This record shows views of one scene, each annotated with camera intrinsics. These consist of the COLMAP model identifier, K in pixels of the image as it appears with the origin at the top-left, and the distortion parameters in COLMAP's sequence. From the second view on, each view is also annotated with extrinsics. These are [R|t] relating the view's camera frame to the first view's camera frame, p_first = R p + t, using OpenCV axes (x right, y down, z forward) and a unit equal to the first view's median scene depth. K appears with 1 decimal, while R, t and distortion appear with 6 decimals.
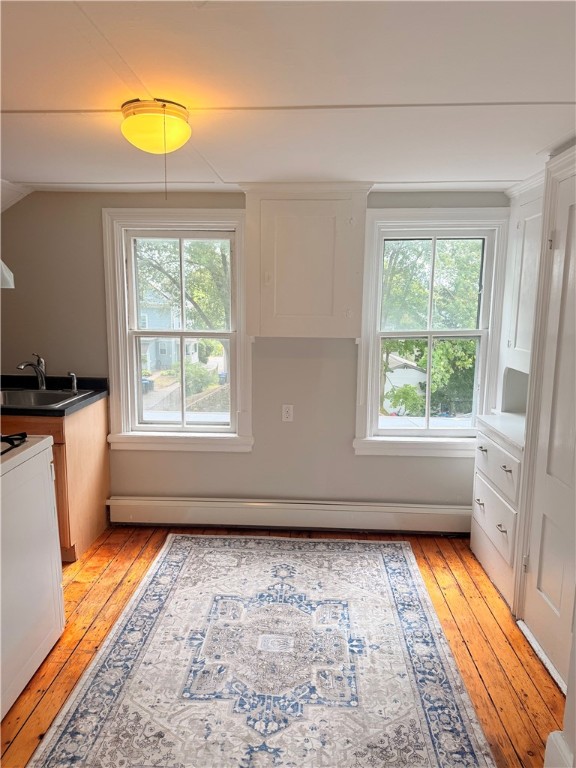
lens RADIAL K [[543.7, 0, 282.7], [0, 543.7, 382.9], [0, 0, 1]] dist [0.010771, -0.012342]
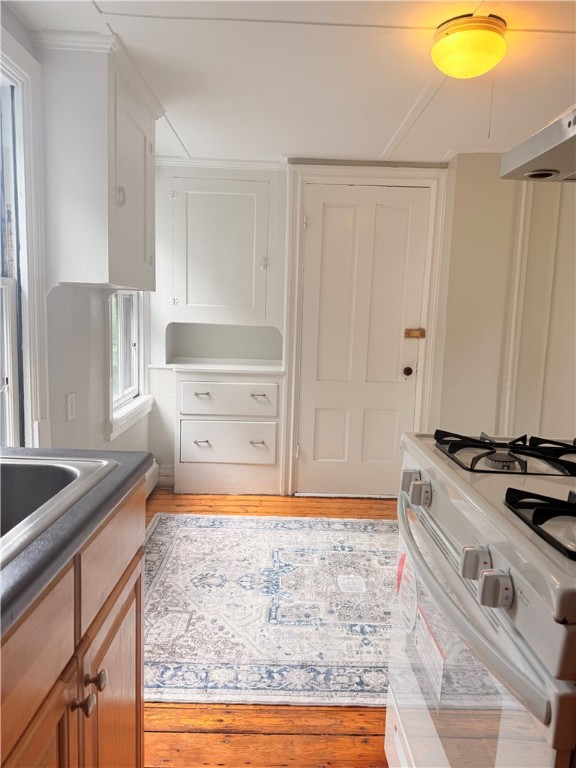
lens RADIAL K [[543.7, 0, 280.3], [0, 543.7, 379.6], [0, 0, 1]] dist [0.010771, -0.012342]
pose [[-0.034237, -0.148251, 0.988357, -0.945093], [0.138711, 0.978660, 0.151601, -0.067057], [-0.989741, 0.142286, -0.012943, 1.077094]]
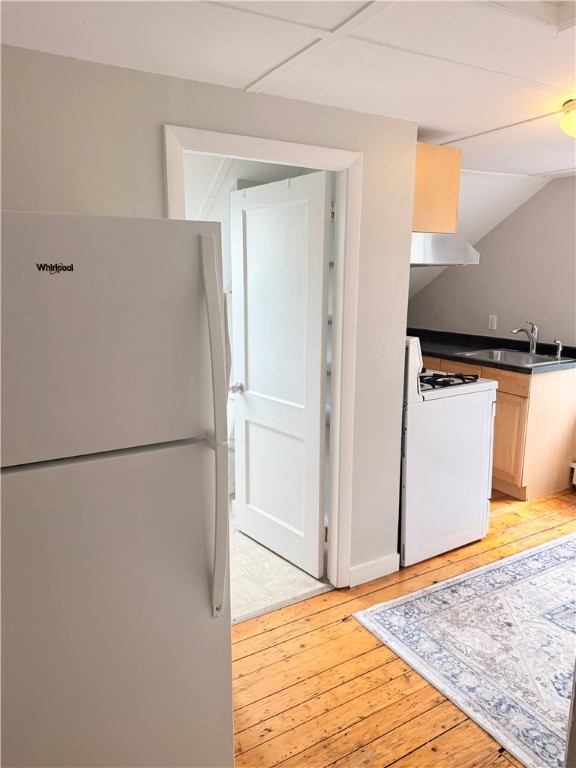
lens RADIAL K [[543.7, 0, 288.1], [0, 543.7, 384.4], [0, 0, 1]] dist [0.010771, -0.012342]
pose [[0.546930, 0.151894, -0.823283, 0.337851], [-0.122337, 0.987347, 0.100891, 0.033757], [0.828191, 0.045538, 0.558592, -0.102755]]
